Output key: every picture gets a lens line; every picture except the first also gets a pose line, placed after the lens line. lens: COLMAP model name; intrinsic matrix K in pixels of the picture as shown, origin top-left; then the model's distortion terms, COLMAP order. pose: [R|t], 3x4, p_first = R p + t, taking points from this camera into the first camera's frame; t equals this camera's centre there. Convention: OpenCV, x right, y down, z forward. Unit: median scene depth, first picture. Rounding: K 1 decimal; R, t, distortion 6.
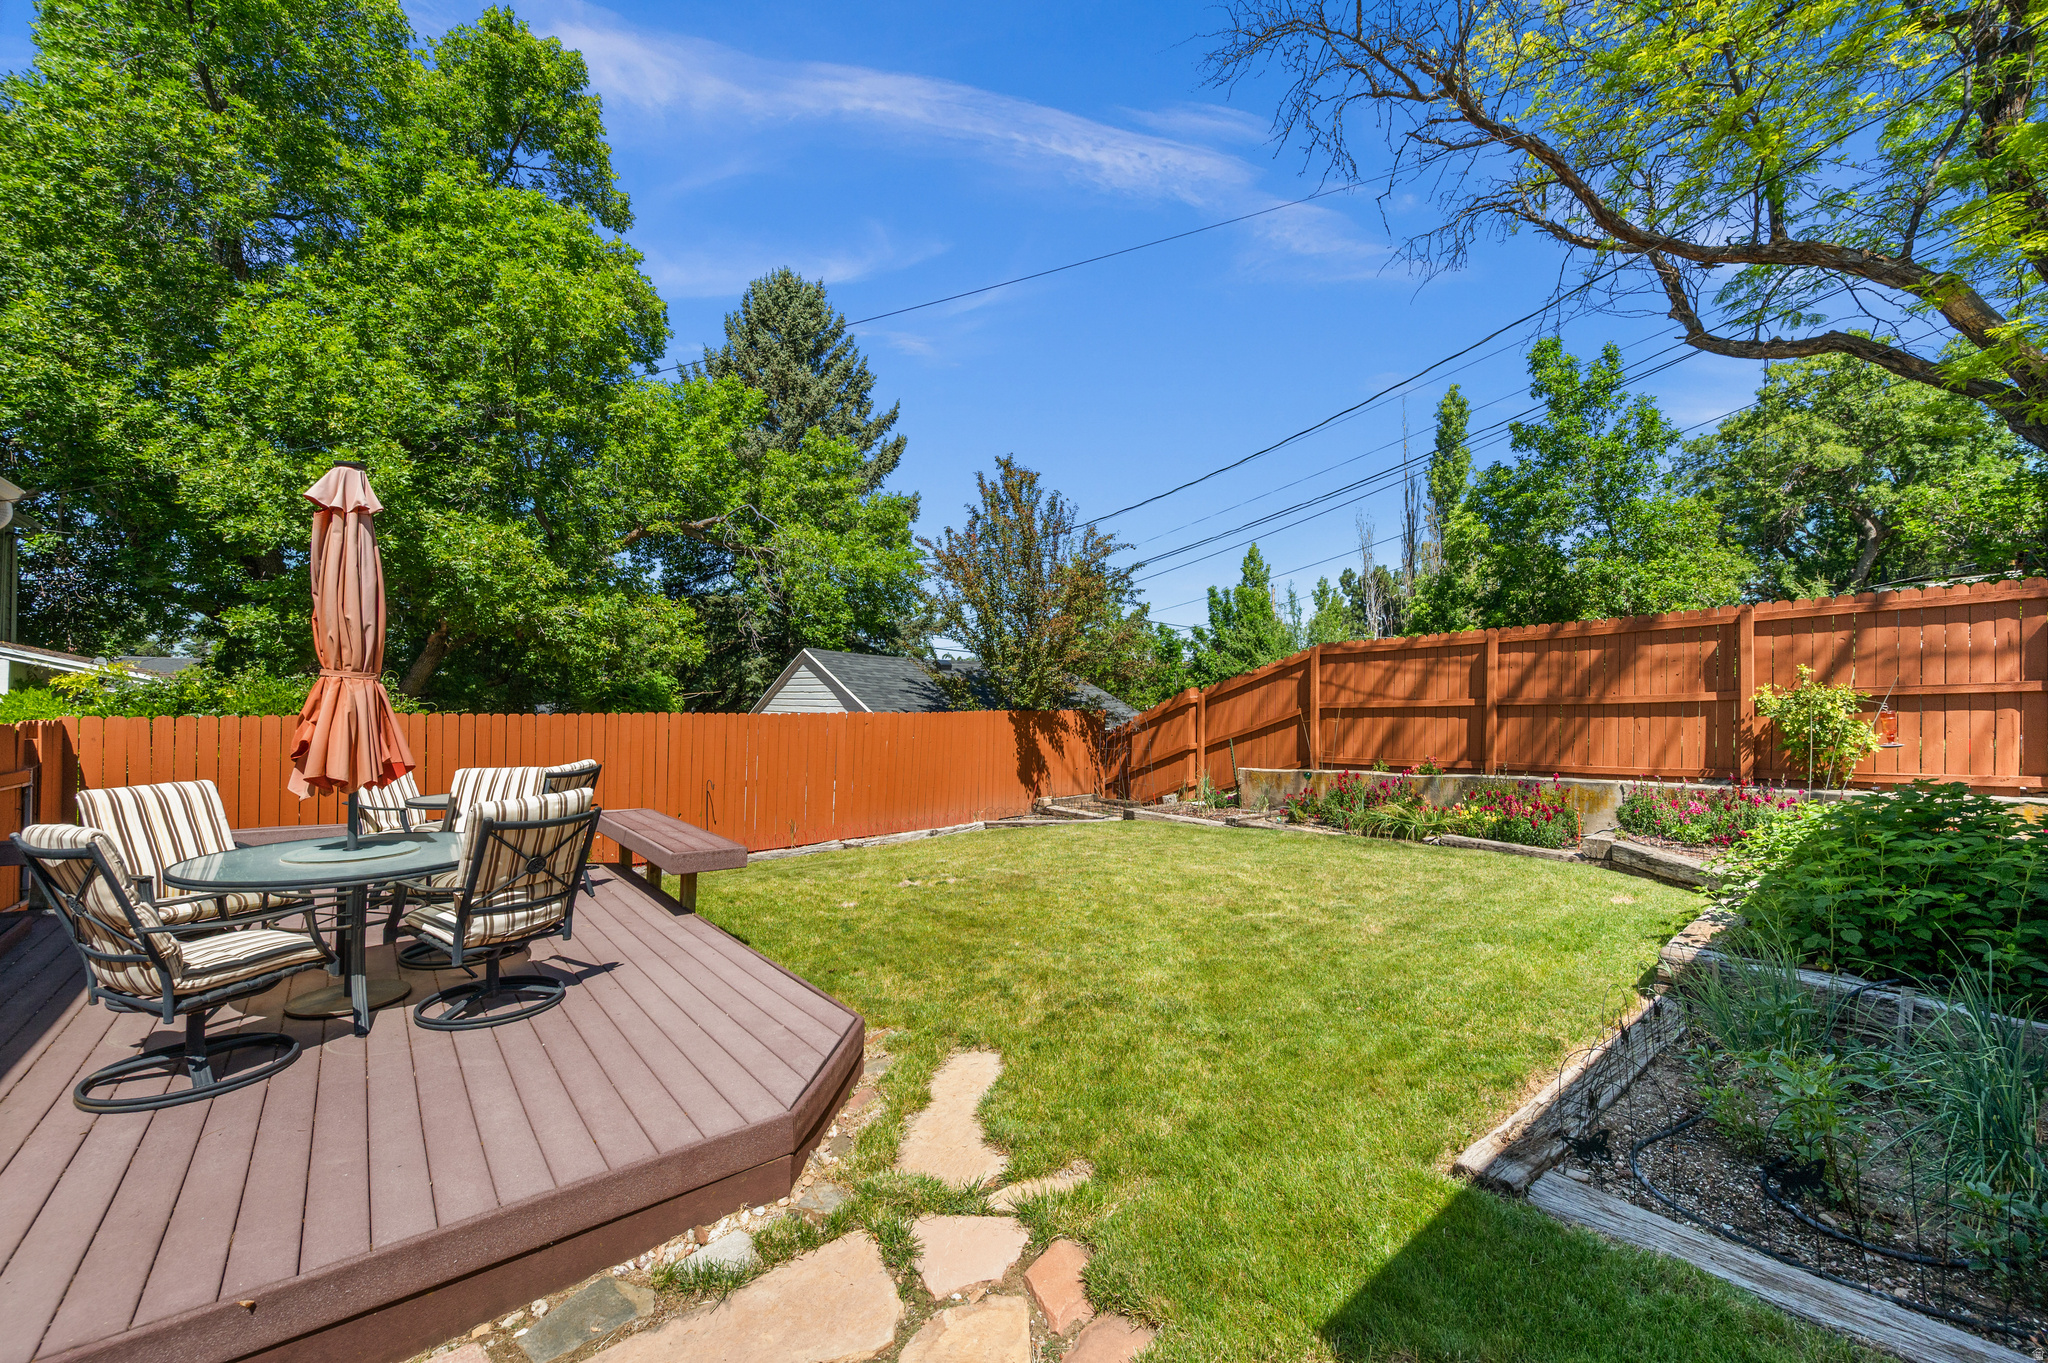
lens RADIAL K [[816.6, 0, 1036.1], [0, 816.6, 690.6], [0, 0, 1]] dist [0.002397, -0.000250]
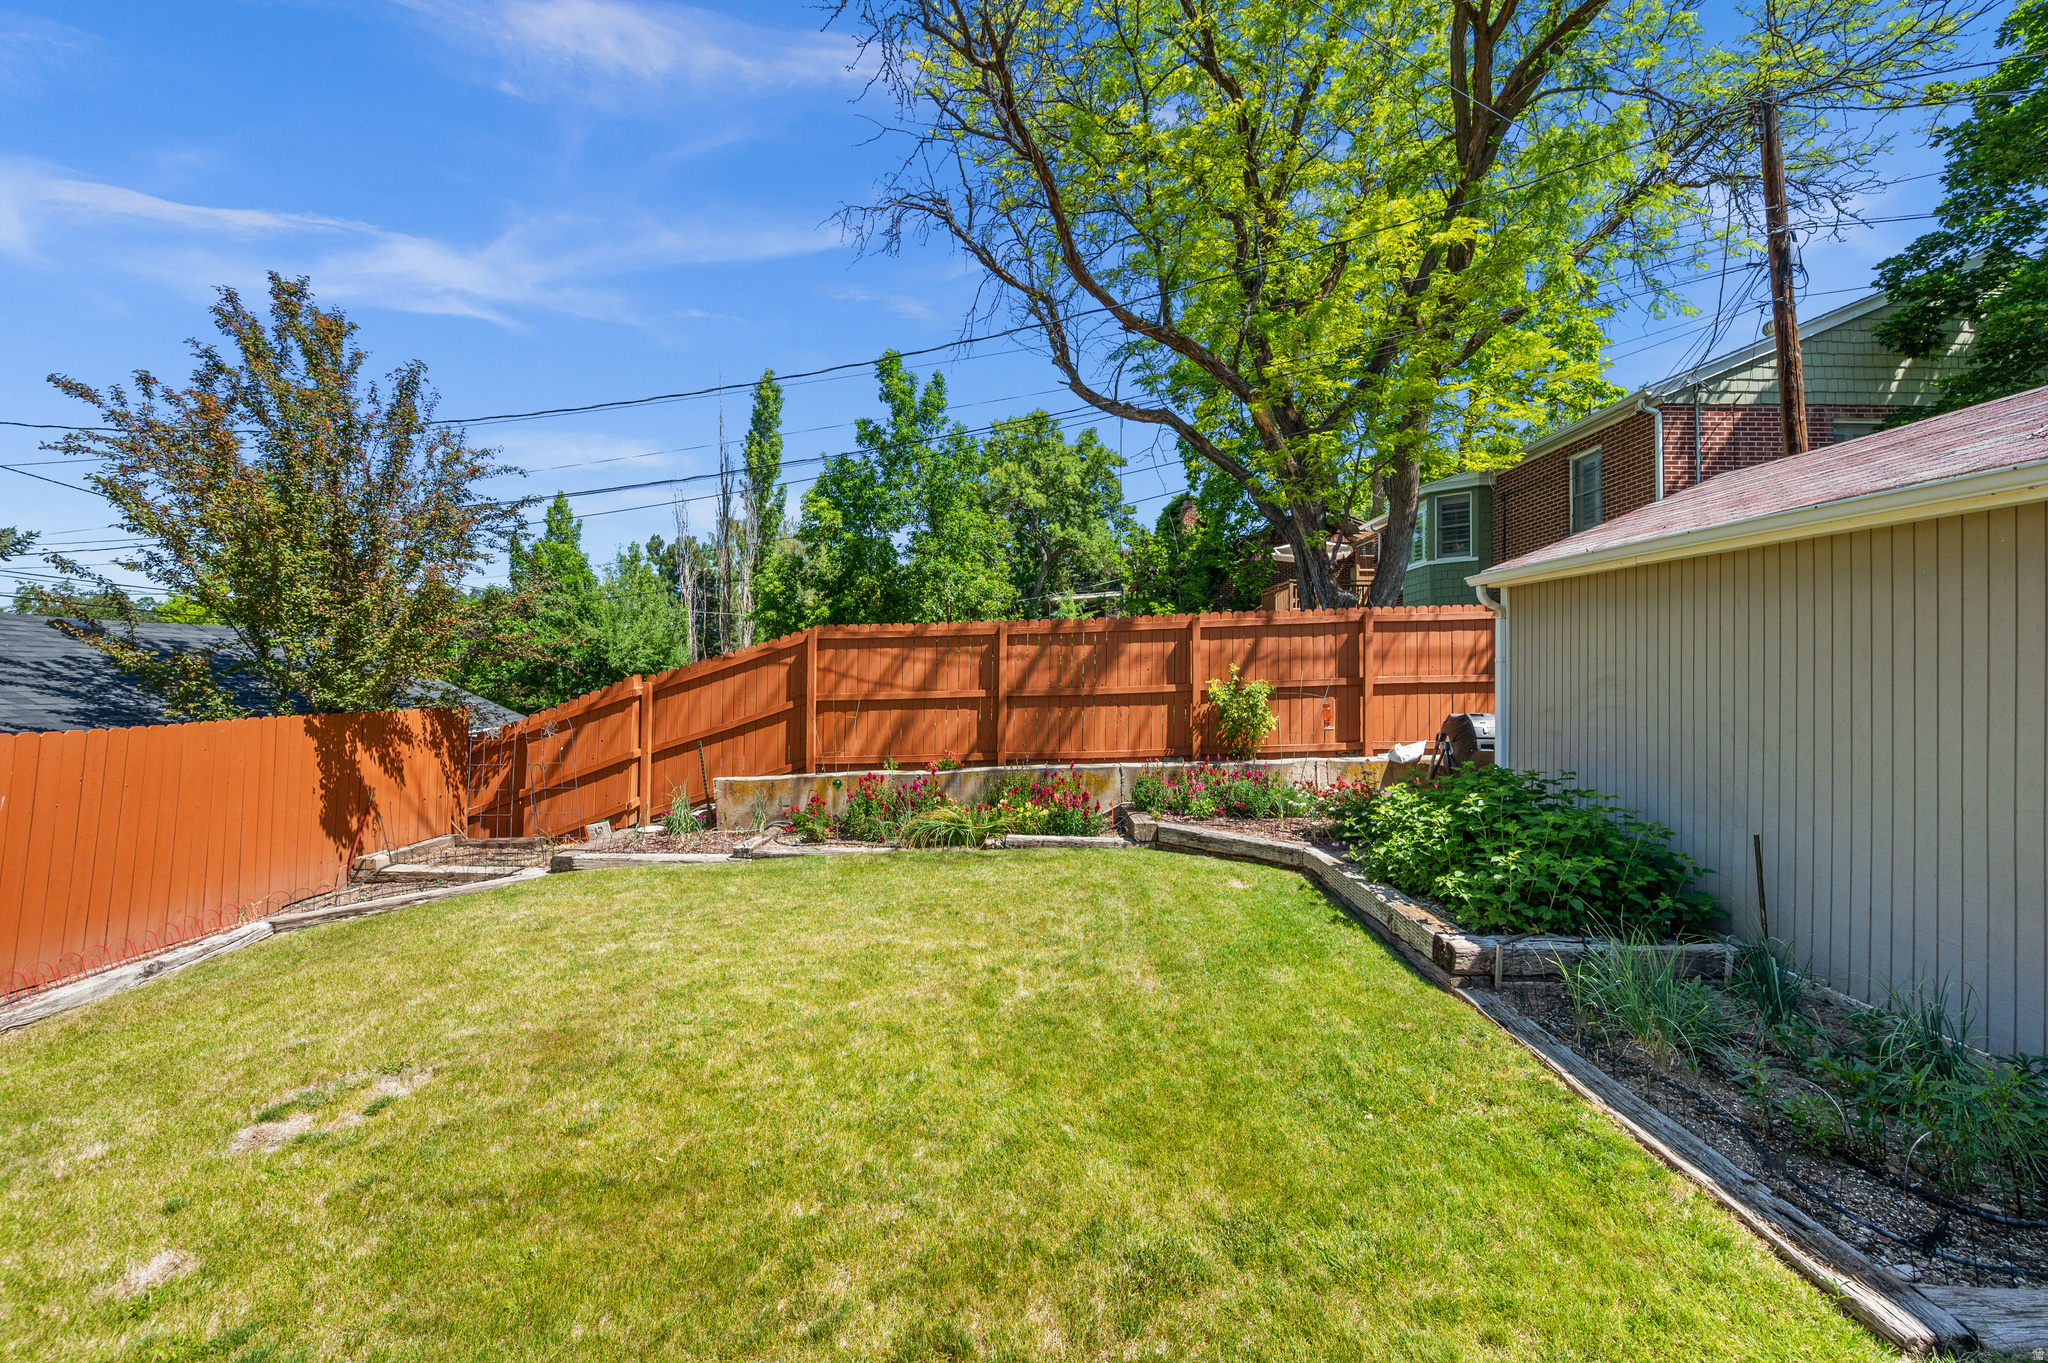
lens RADIAL K [[816.6, 0, 1003.8], [0, 816.6, 652.4], [0, 0, 1]] dist [0.002397, -0.000250]
pose [[0.657448, 0.015745, 0.753335, -0.176250], [-0.007794, 0.999870, -0.014096, -0.019269], [-0.753459, 0.003396, 0.657486, 0.295485]]
